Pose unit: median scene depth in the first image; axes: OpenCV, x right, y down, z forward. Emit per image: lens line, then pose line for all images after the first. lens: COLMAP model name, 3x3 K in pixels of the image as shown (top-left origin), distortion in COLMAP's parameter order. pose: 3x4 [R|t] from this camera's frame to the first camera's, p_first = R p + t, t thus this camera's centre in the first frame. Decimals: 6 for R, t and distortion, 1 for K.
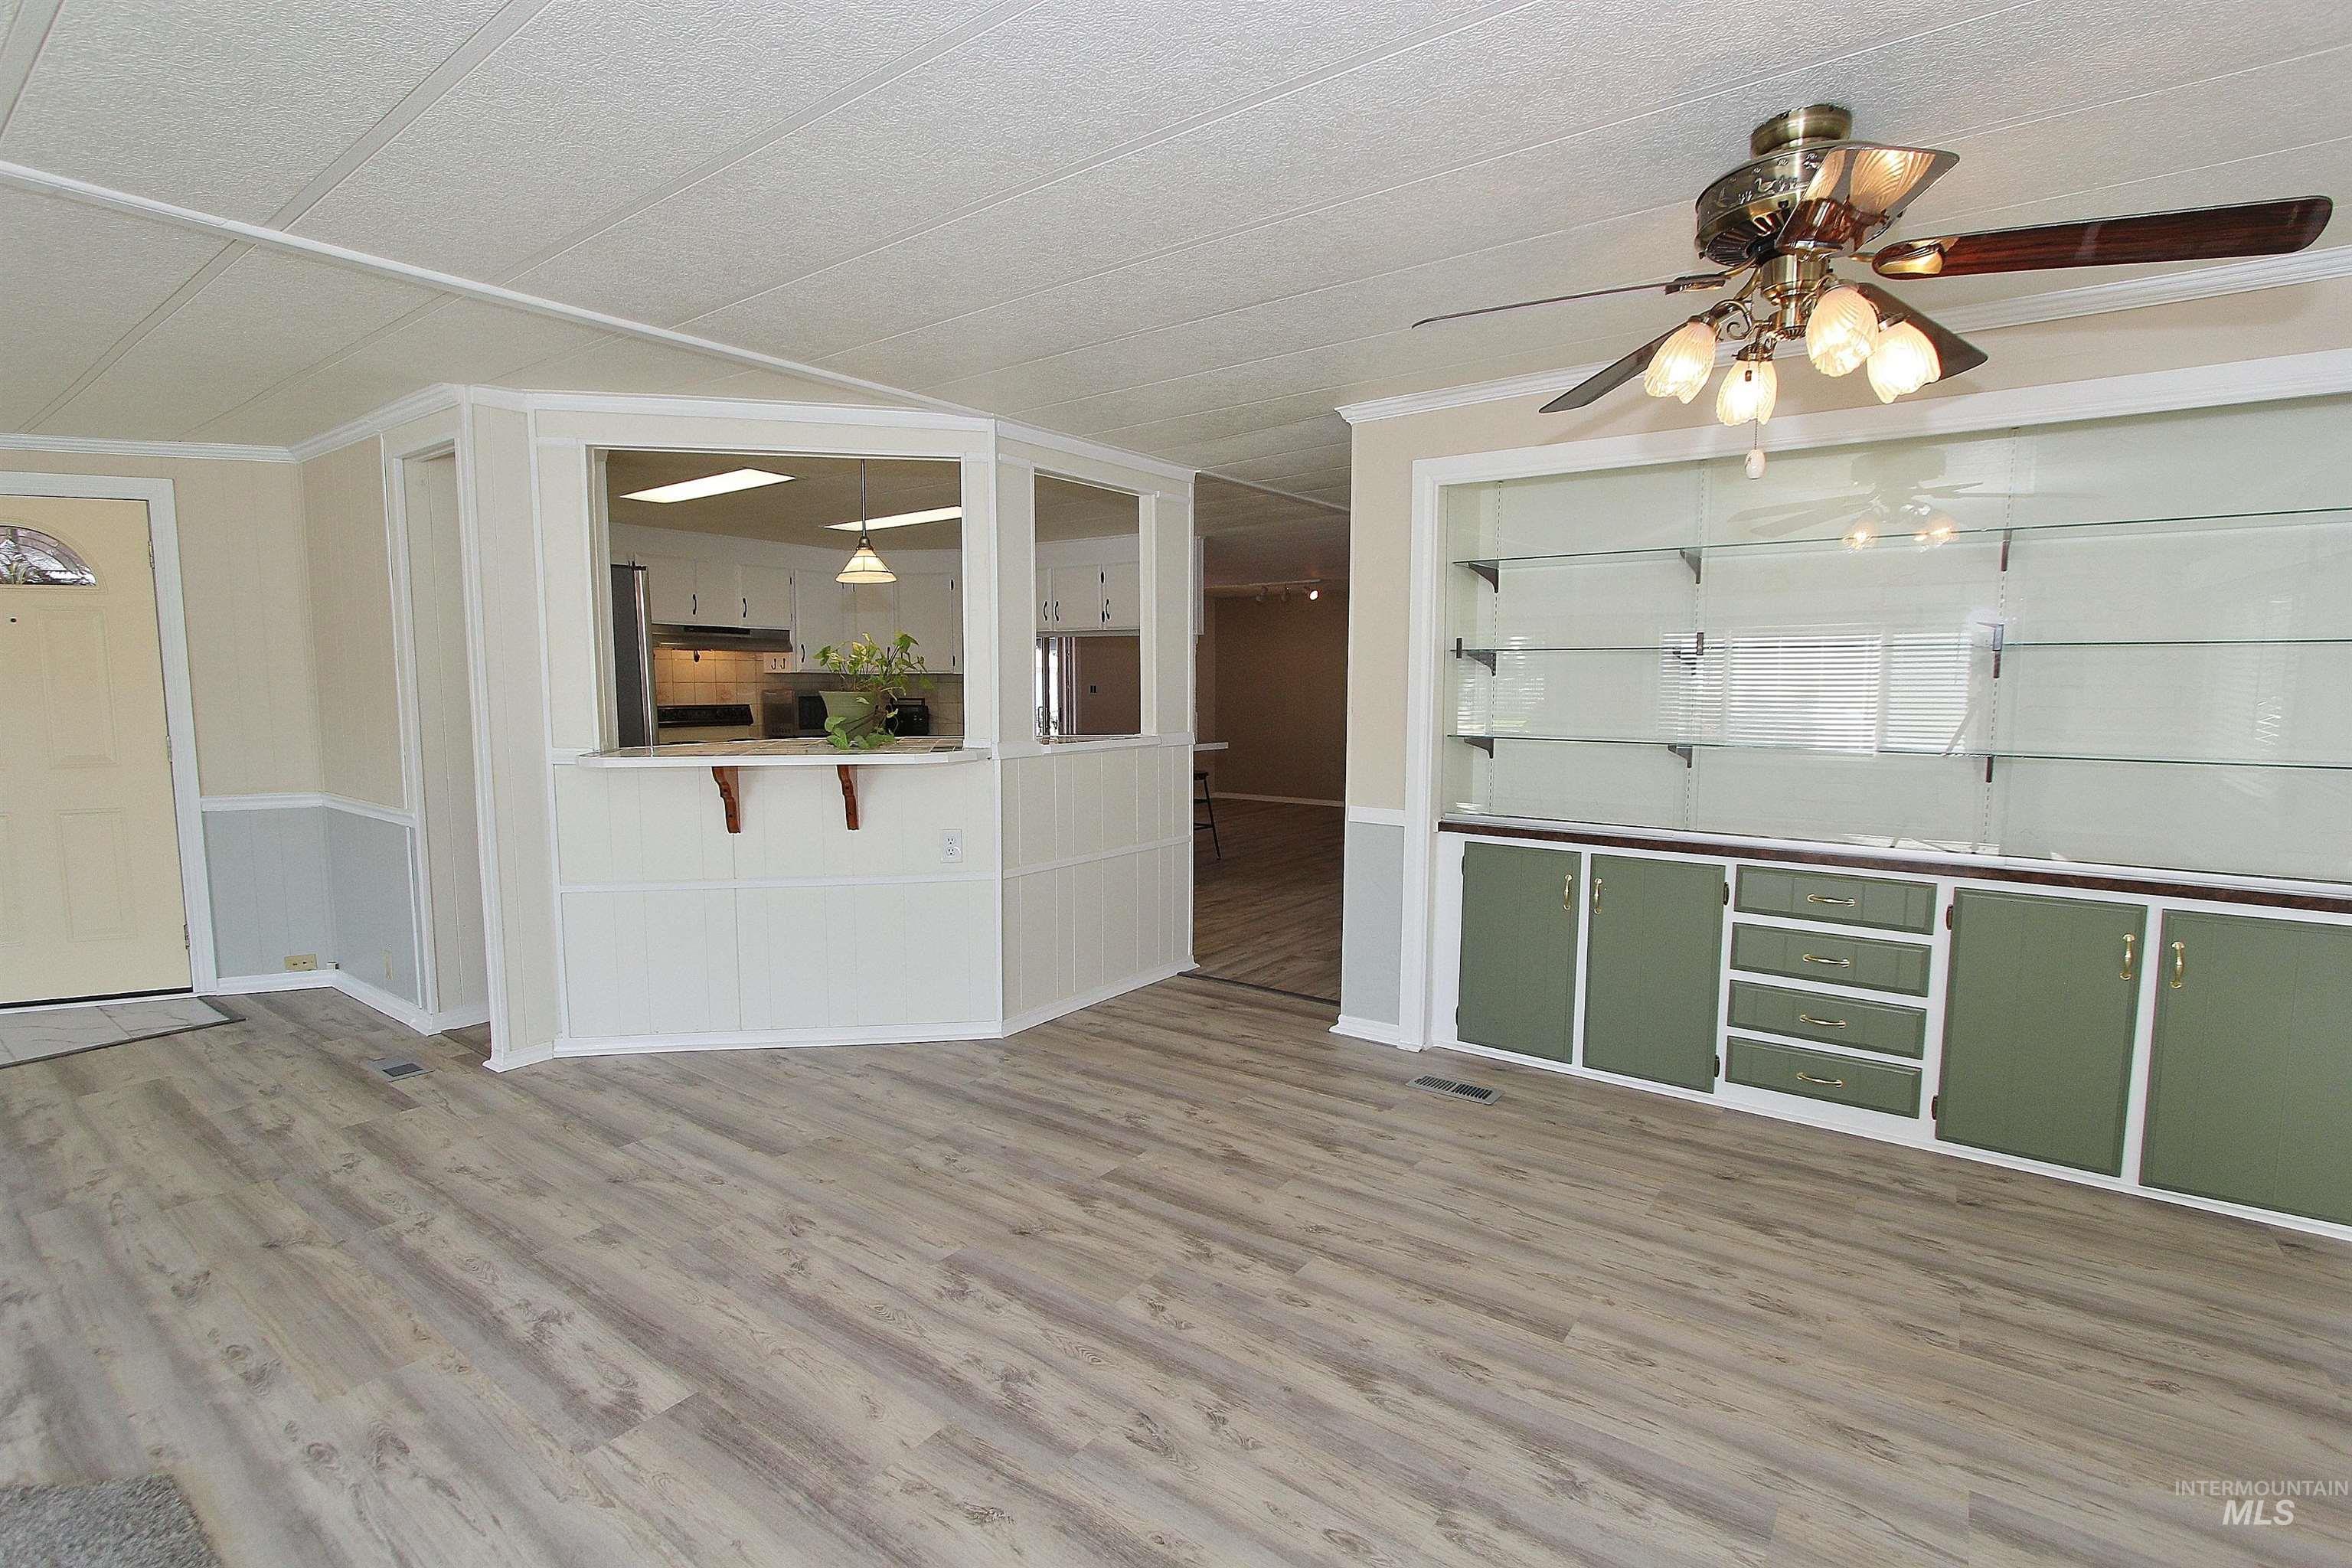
lens RADIAL K [[1077.9, 0, 1170.1], [0, 1077.9, 798.3], [0, 0, 1]] dist [-0.016256, 0.002293]
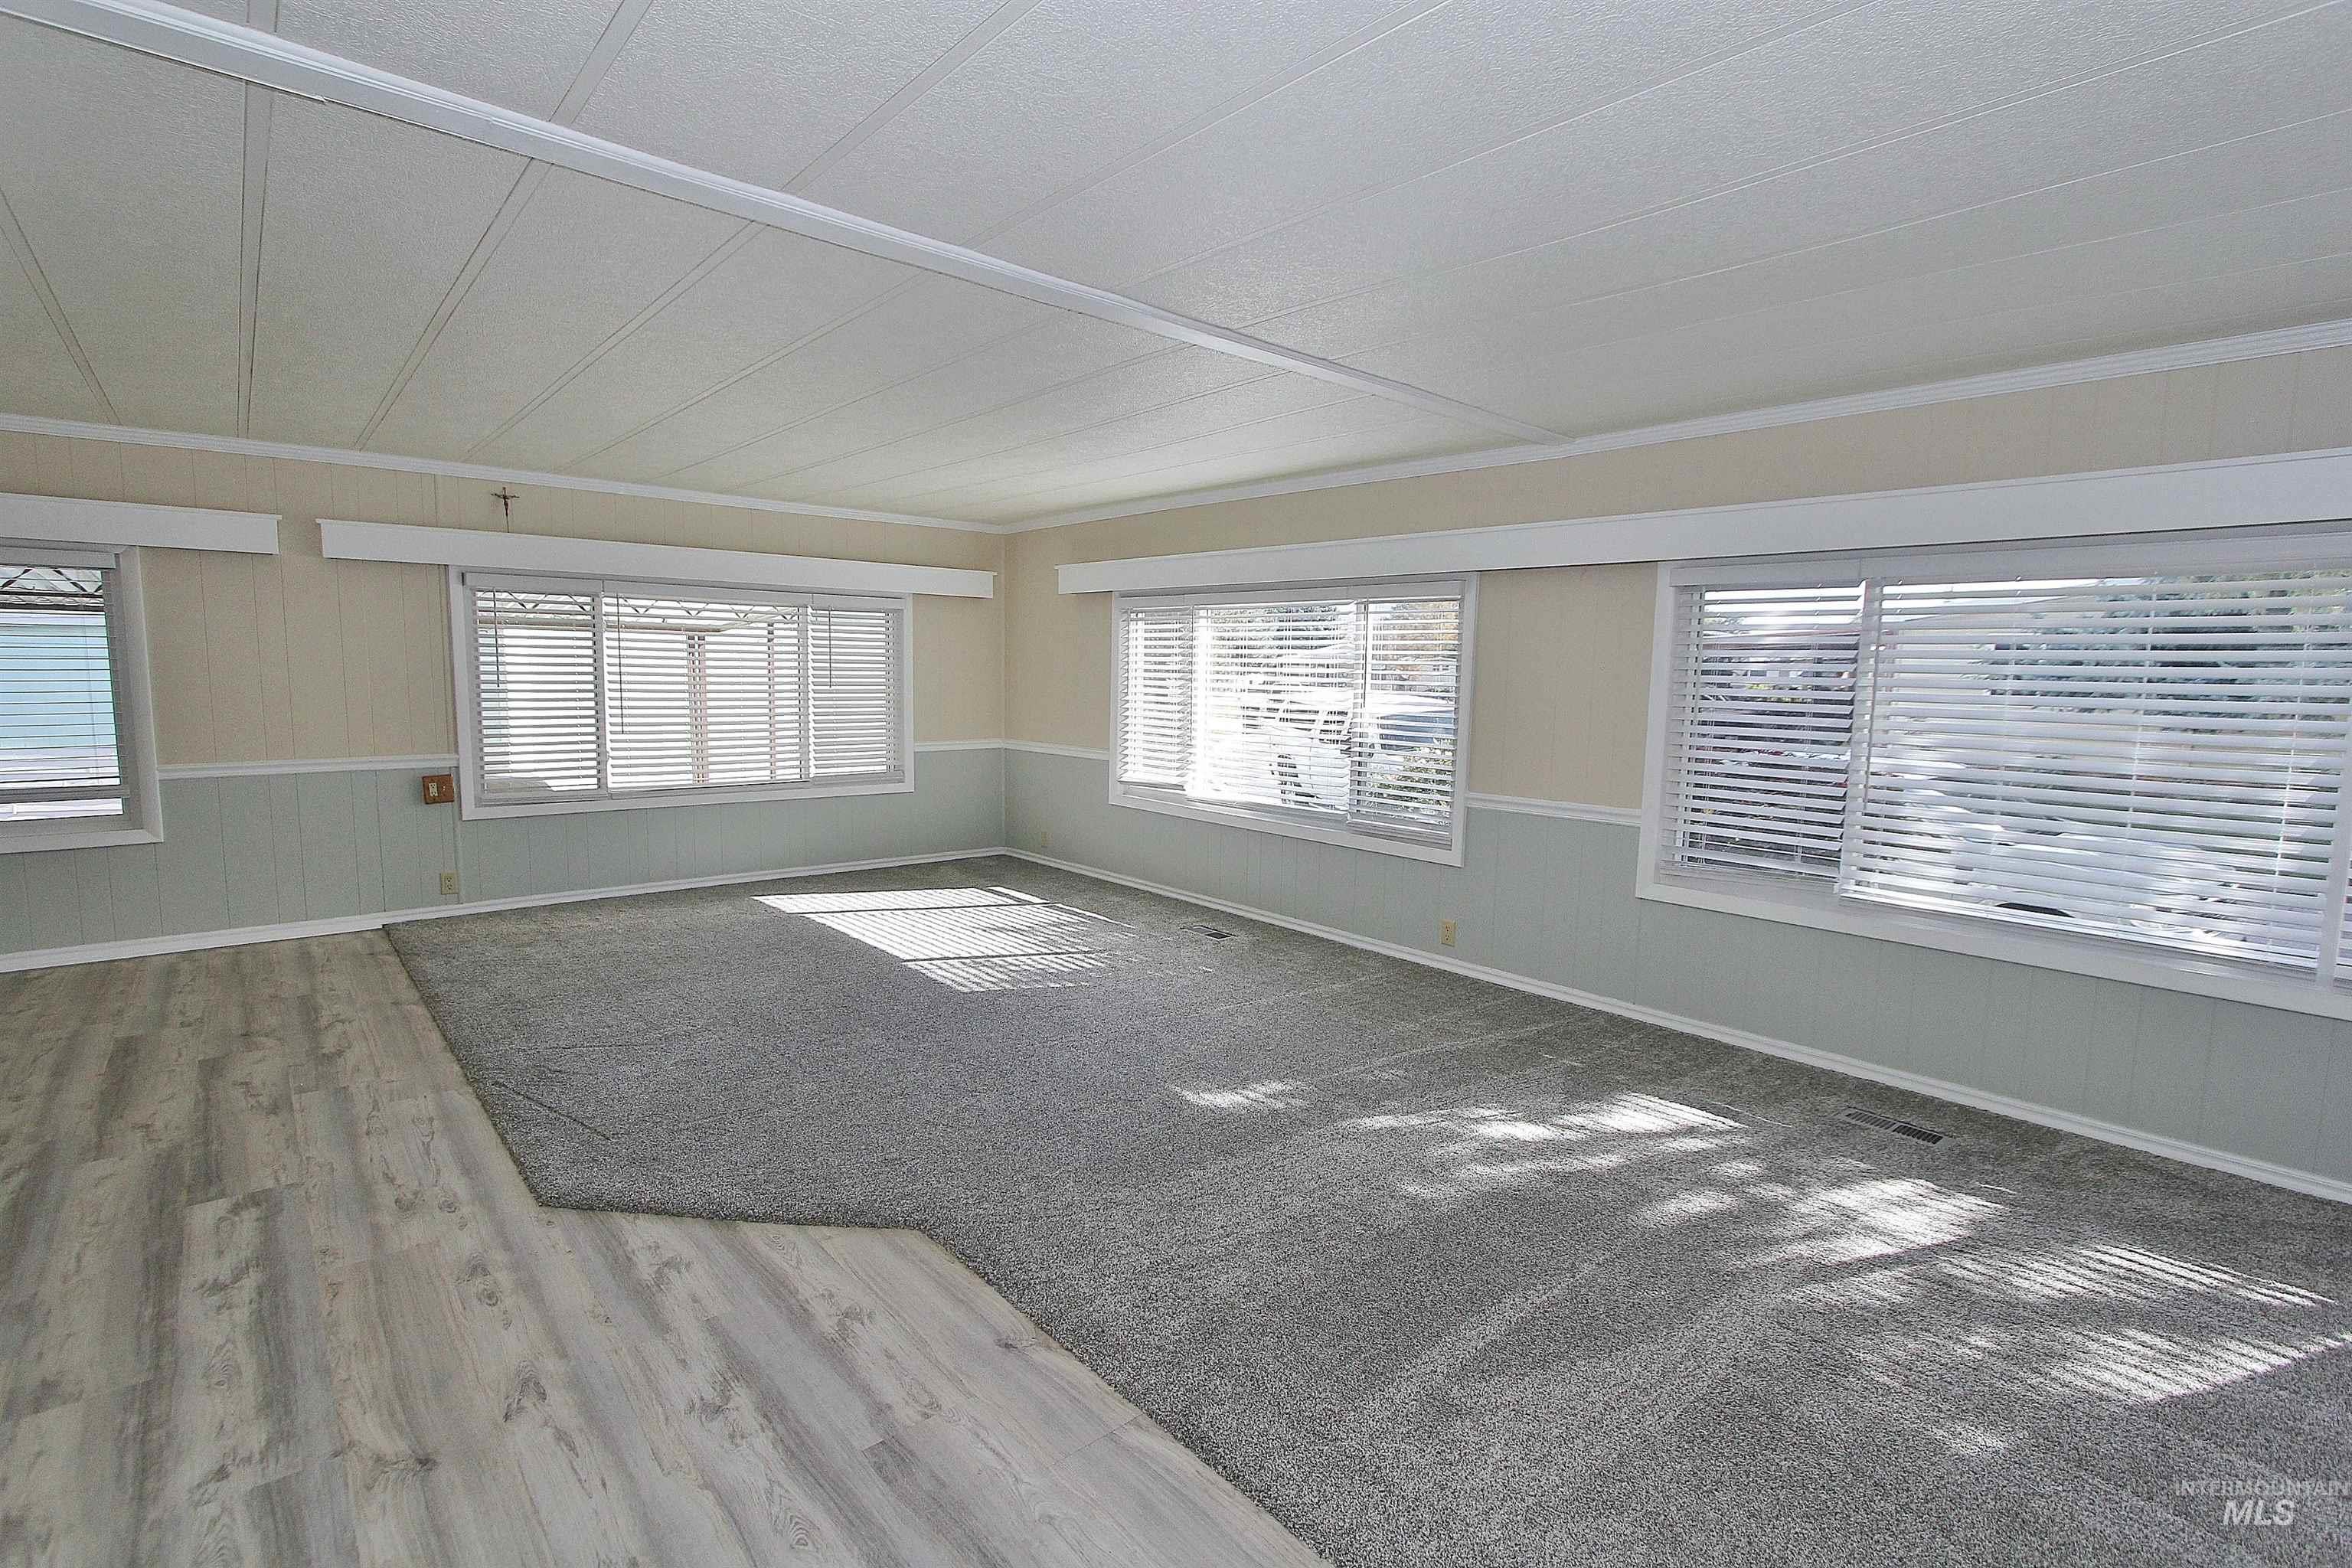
lens RADIAL K [[1077.9, 0, 1165.9], [0, 1077.9, 785.5], [0, 0, 1]] dist [-0.016256, 0.002293]
pose [[-0.976952, -0.037356, 0.210166, -1.157457], [0.008529, 0.976951, 0.213293, -0.125075], [-0.213290, 0.210169, -0.954116, 1.173190]]
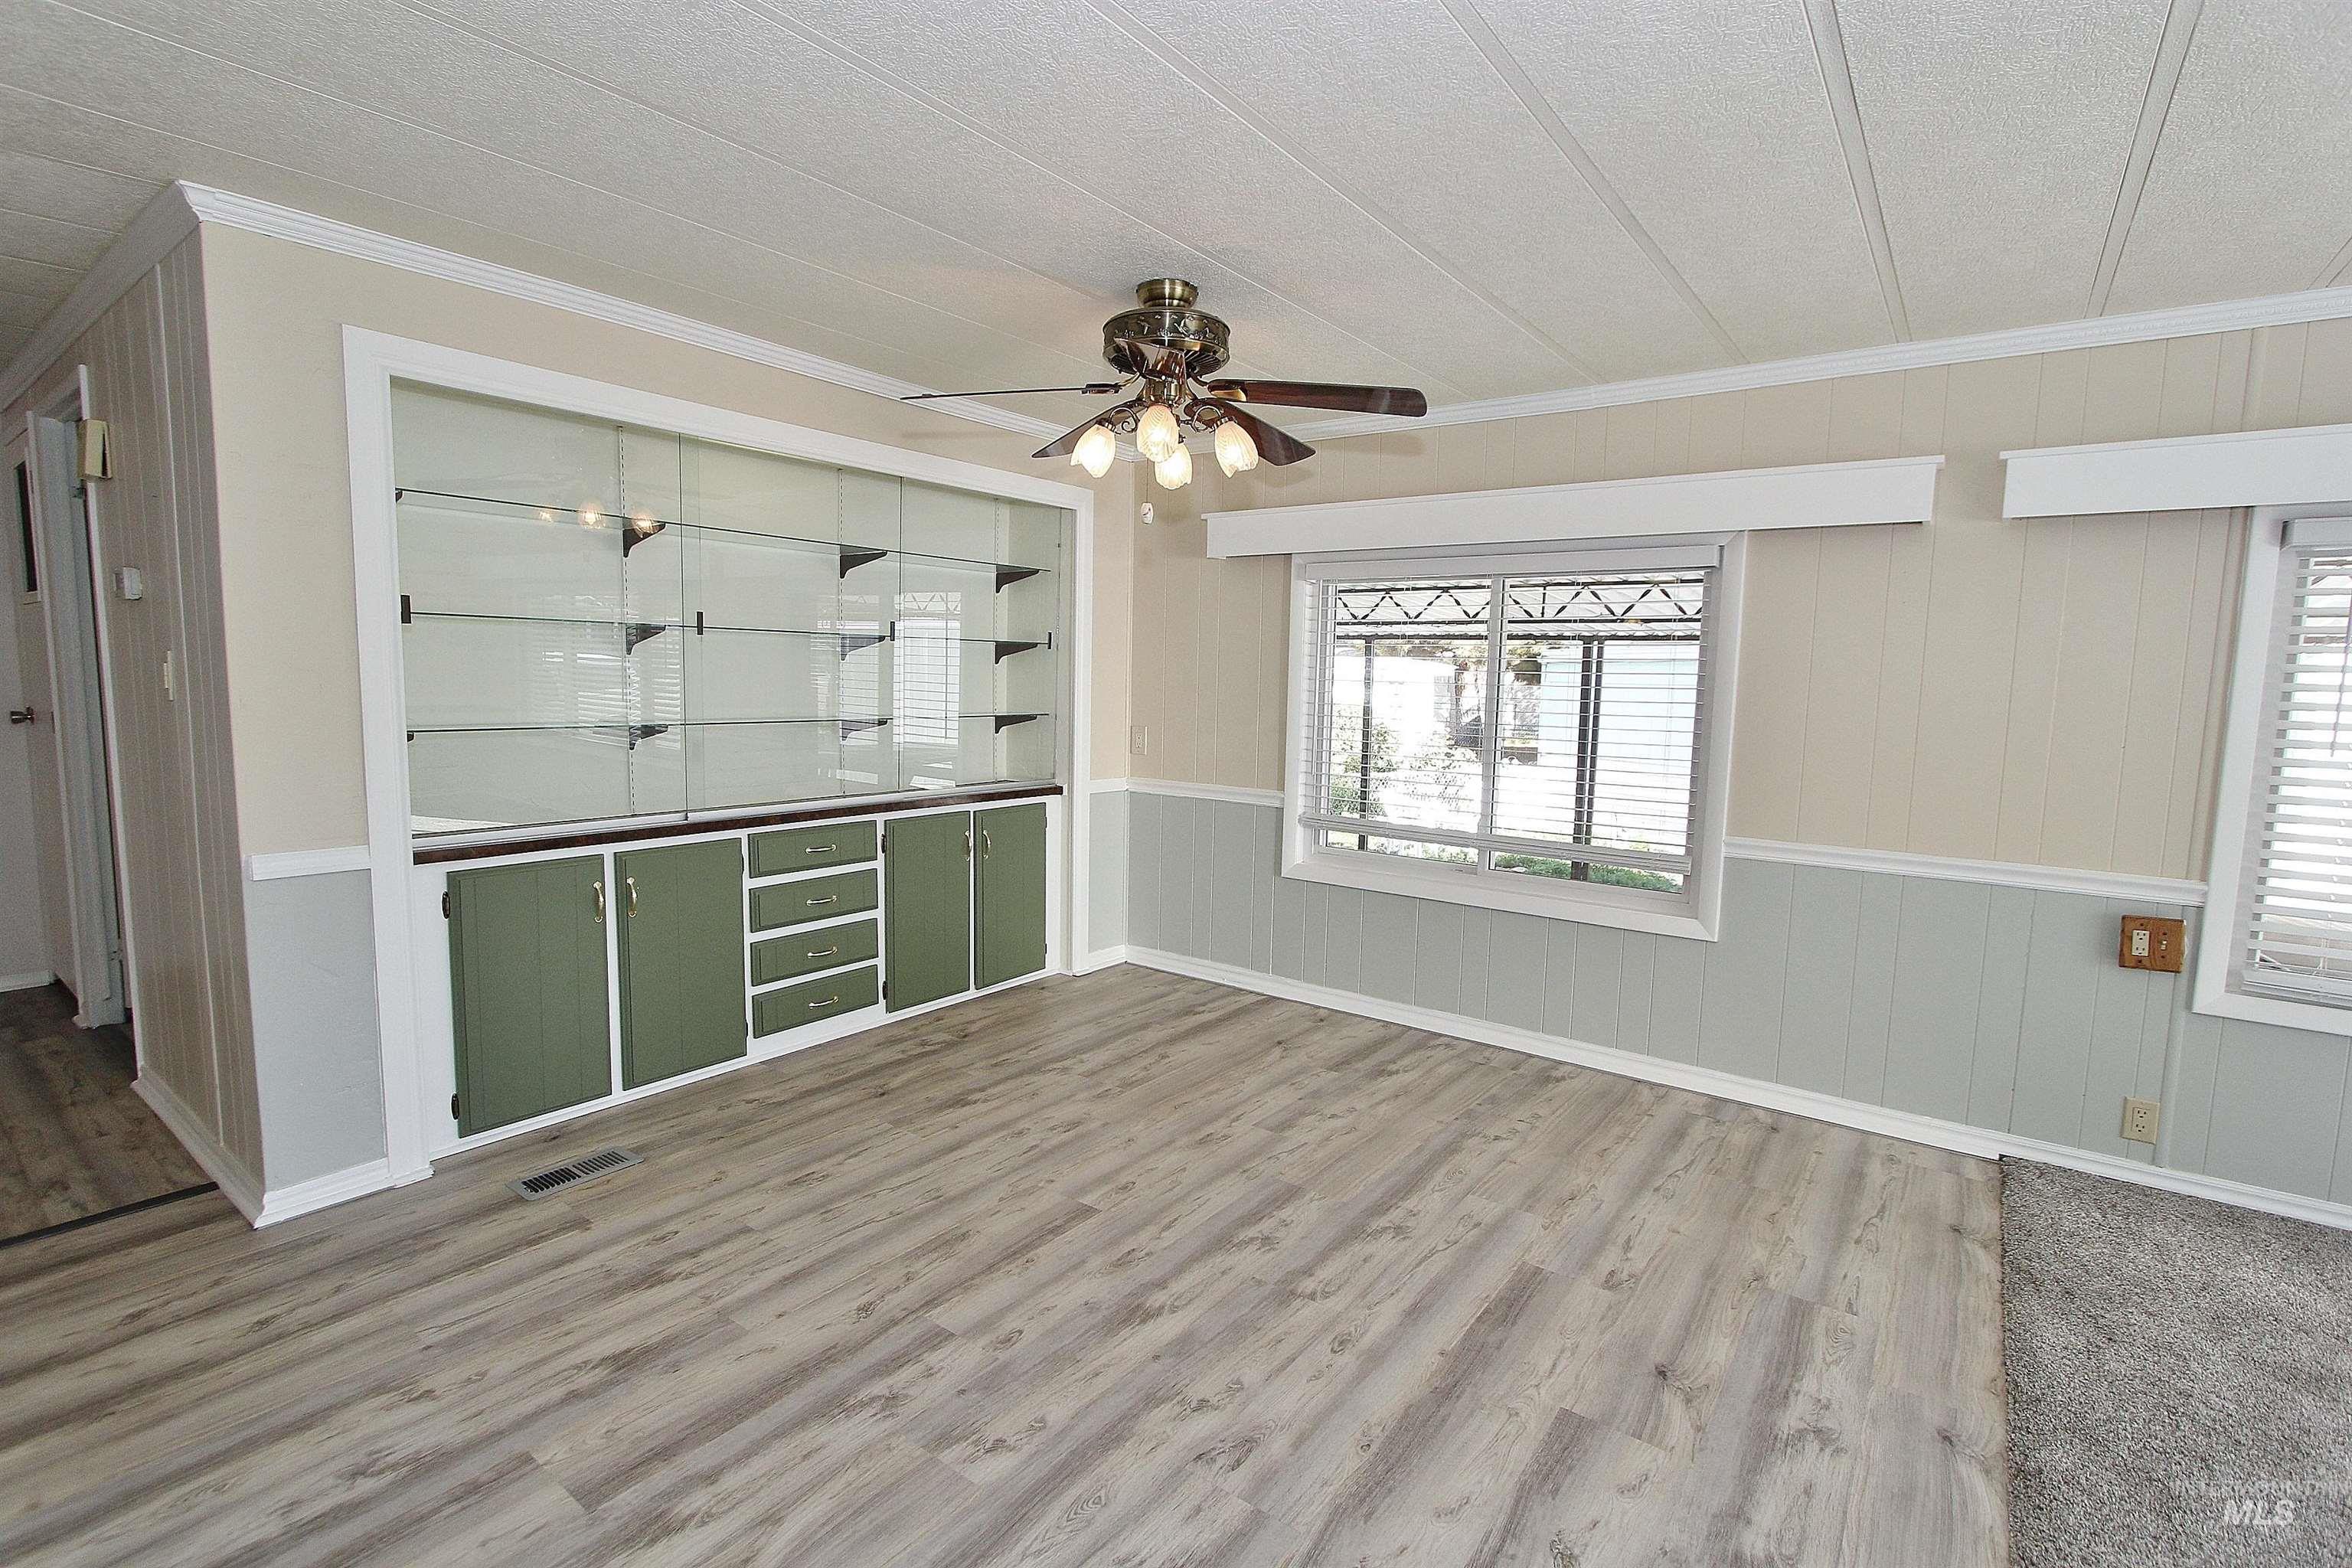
lens RADIAL K [[1077.9, 0, 1168.3], [0, 1077.9, 787.5], [0, 0, 1]] dist [-0.016256, 0.002293]
pose [[0.007716, -0.106397, 0.994294, -0.542216], [0.089617, 0.990396, 0.105284, -0.061598], [-0.995946, 0.088293, 0.017177, 0.585174]]
